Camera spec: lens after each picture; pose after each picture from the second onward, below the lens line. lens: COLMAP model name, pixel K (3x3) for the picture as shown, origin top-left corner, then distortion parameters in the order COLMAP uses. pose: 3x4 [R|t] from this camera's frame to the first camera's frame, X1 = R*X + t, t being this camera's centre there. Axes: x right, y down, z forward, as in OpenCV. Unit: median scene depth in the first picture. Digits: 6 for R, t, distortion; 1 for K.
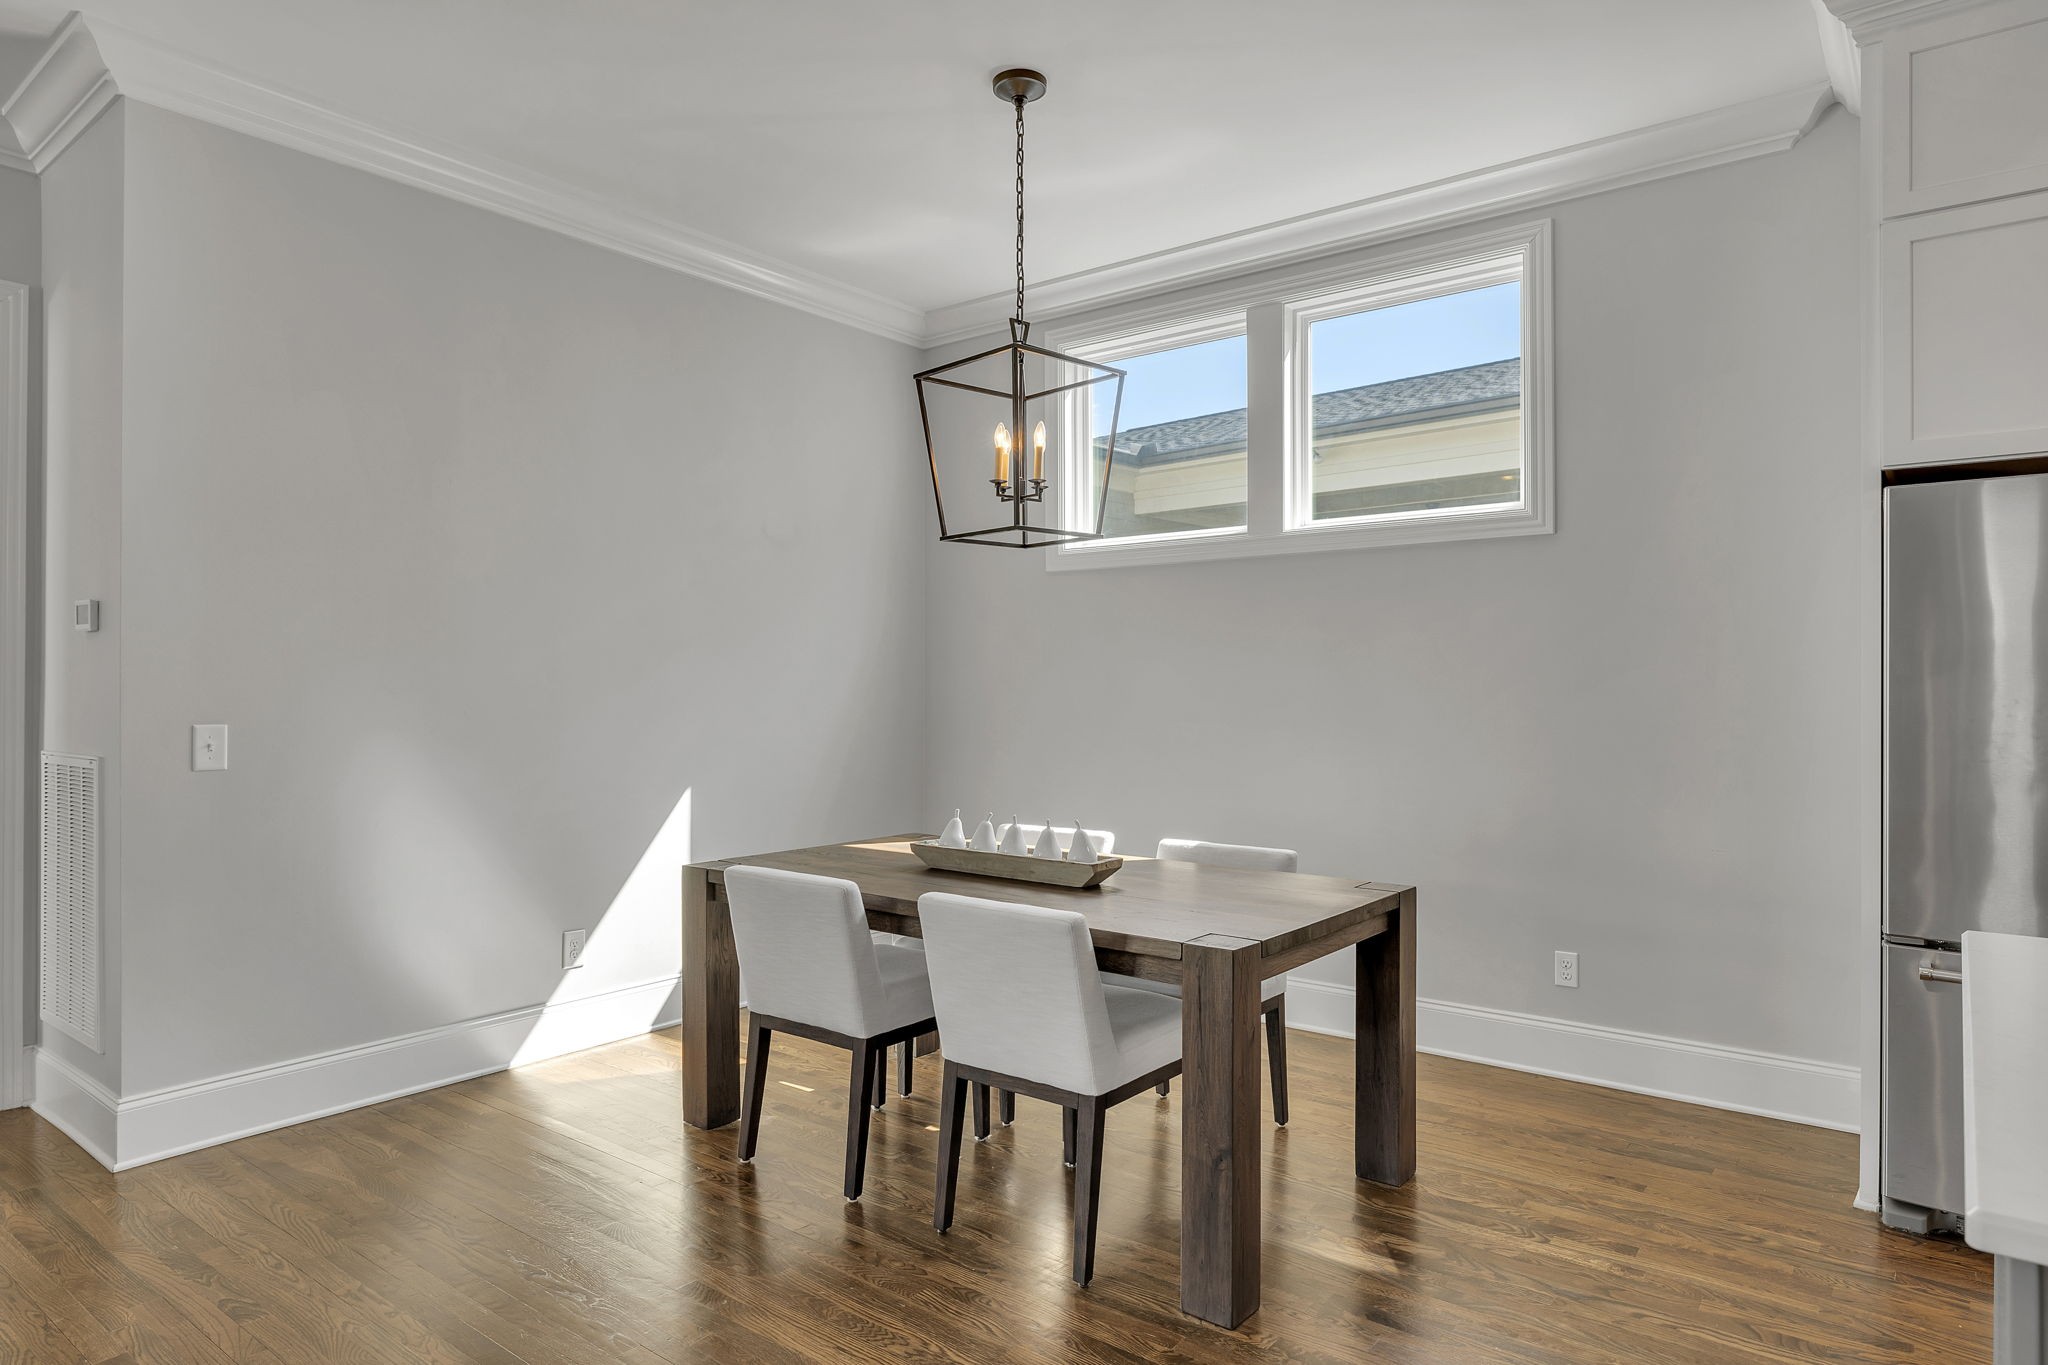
lens RADIAL K [[1235.2, 0, 1023.3], [0, 1235.2, 680.5], [0, 0, 1]] dist [-0.030556, -0.000800]
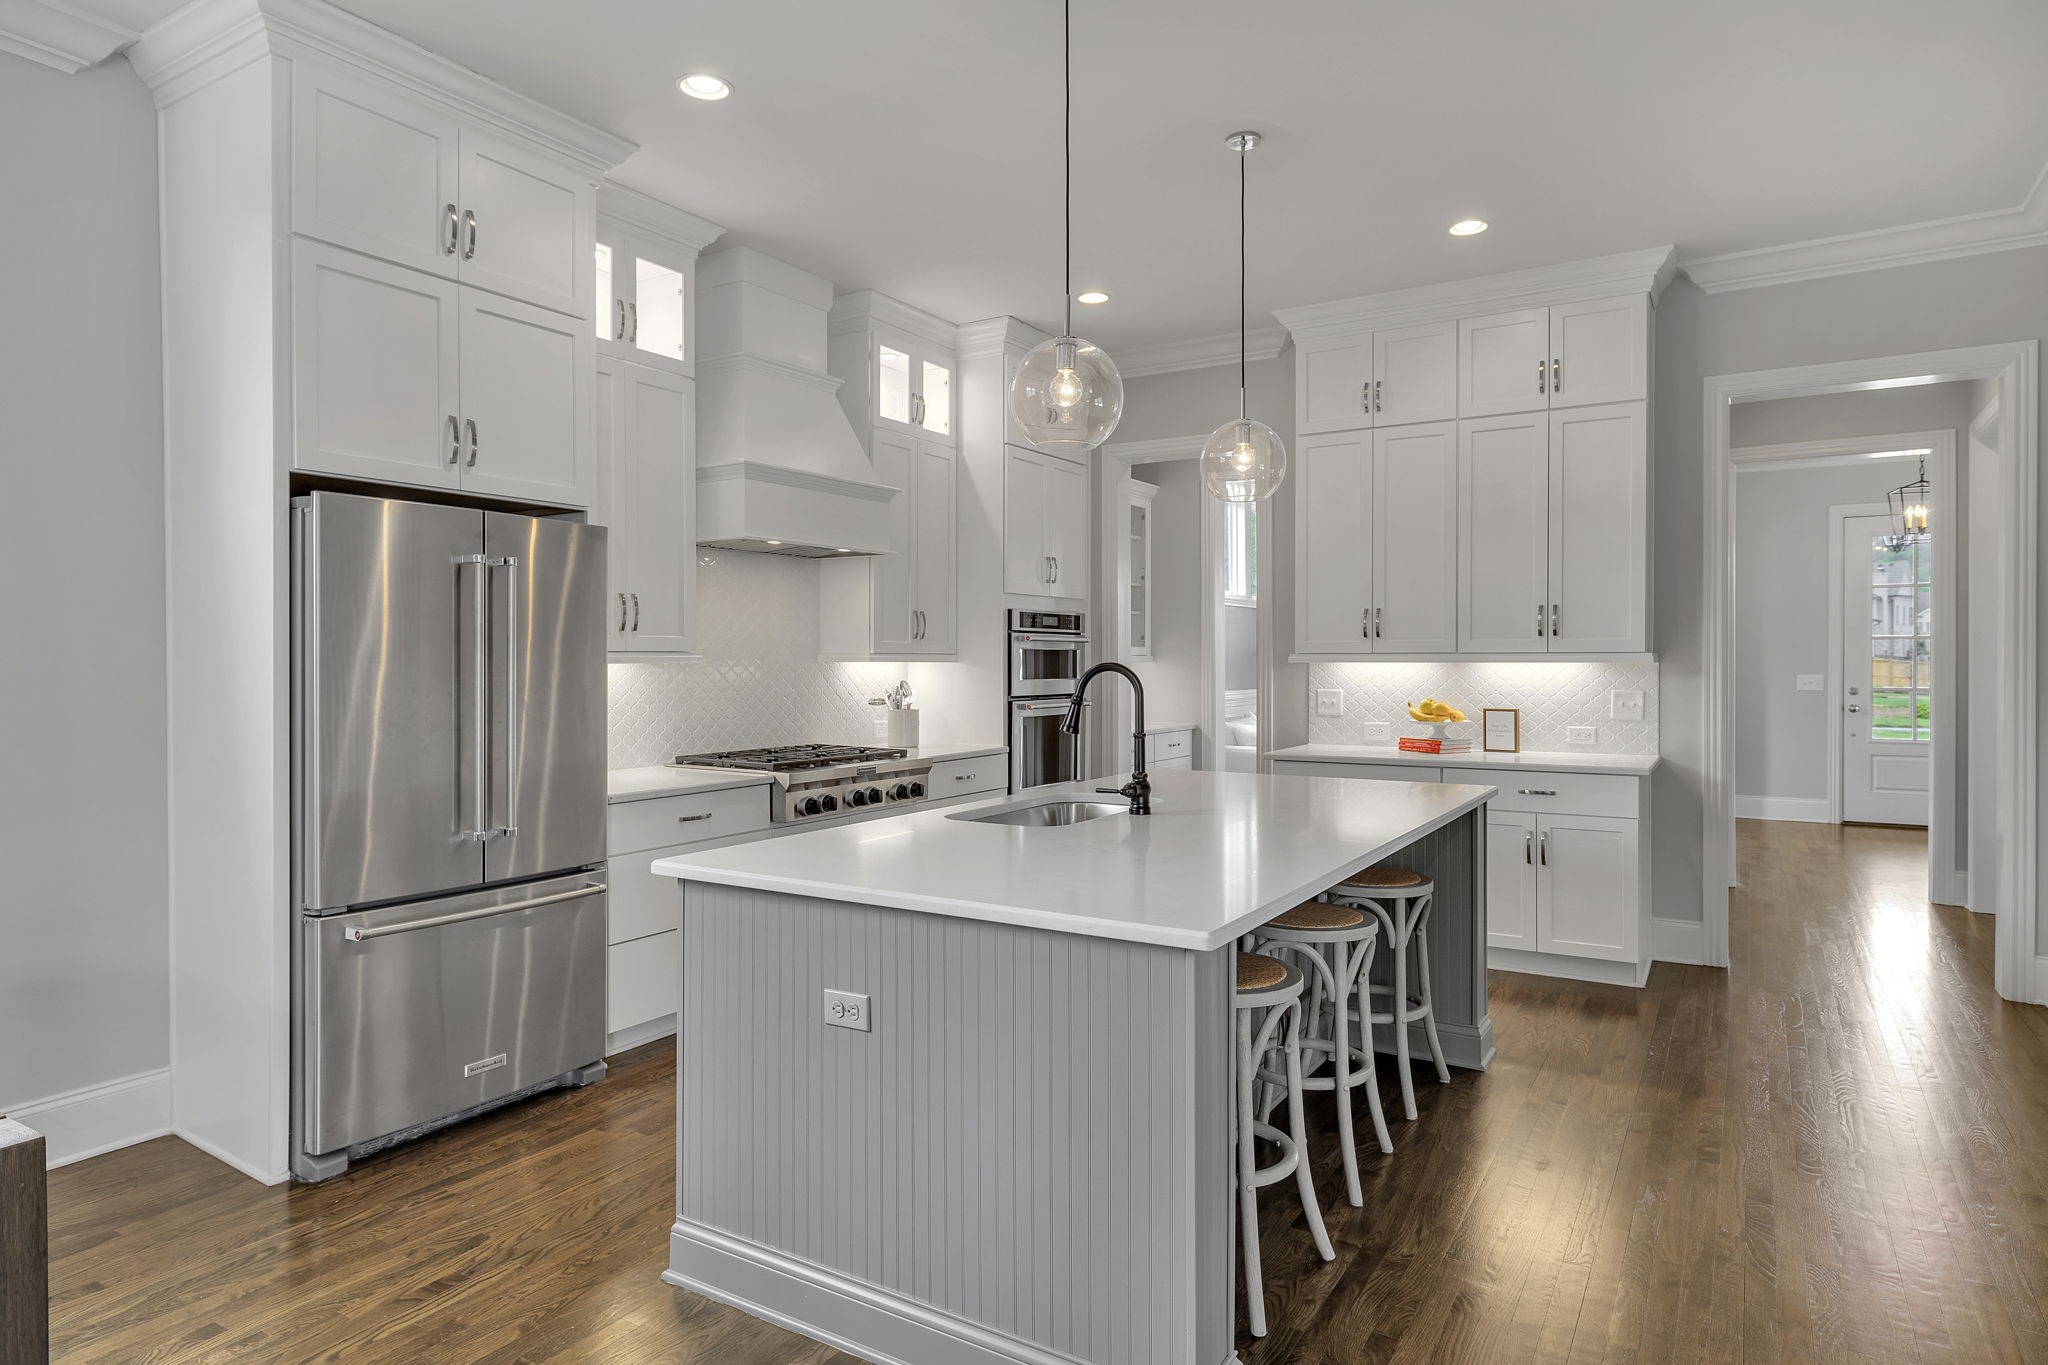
lens RADIAL K [[1144.7, 0, 1030.9], [0, 1144.7, 672.4], [0, 0, 1]] dist [0.002587, 0.001145]
pose [[-0.123747, -0.006985, 0.992289, -0.371709], [-0.002098, 0.999975, 0.006777, -0.008381], [-0.992312, -0.001243, -0.123759, 0.502674]]
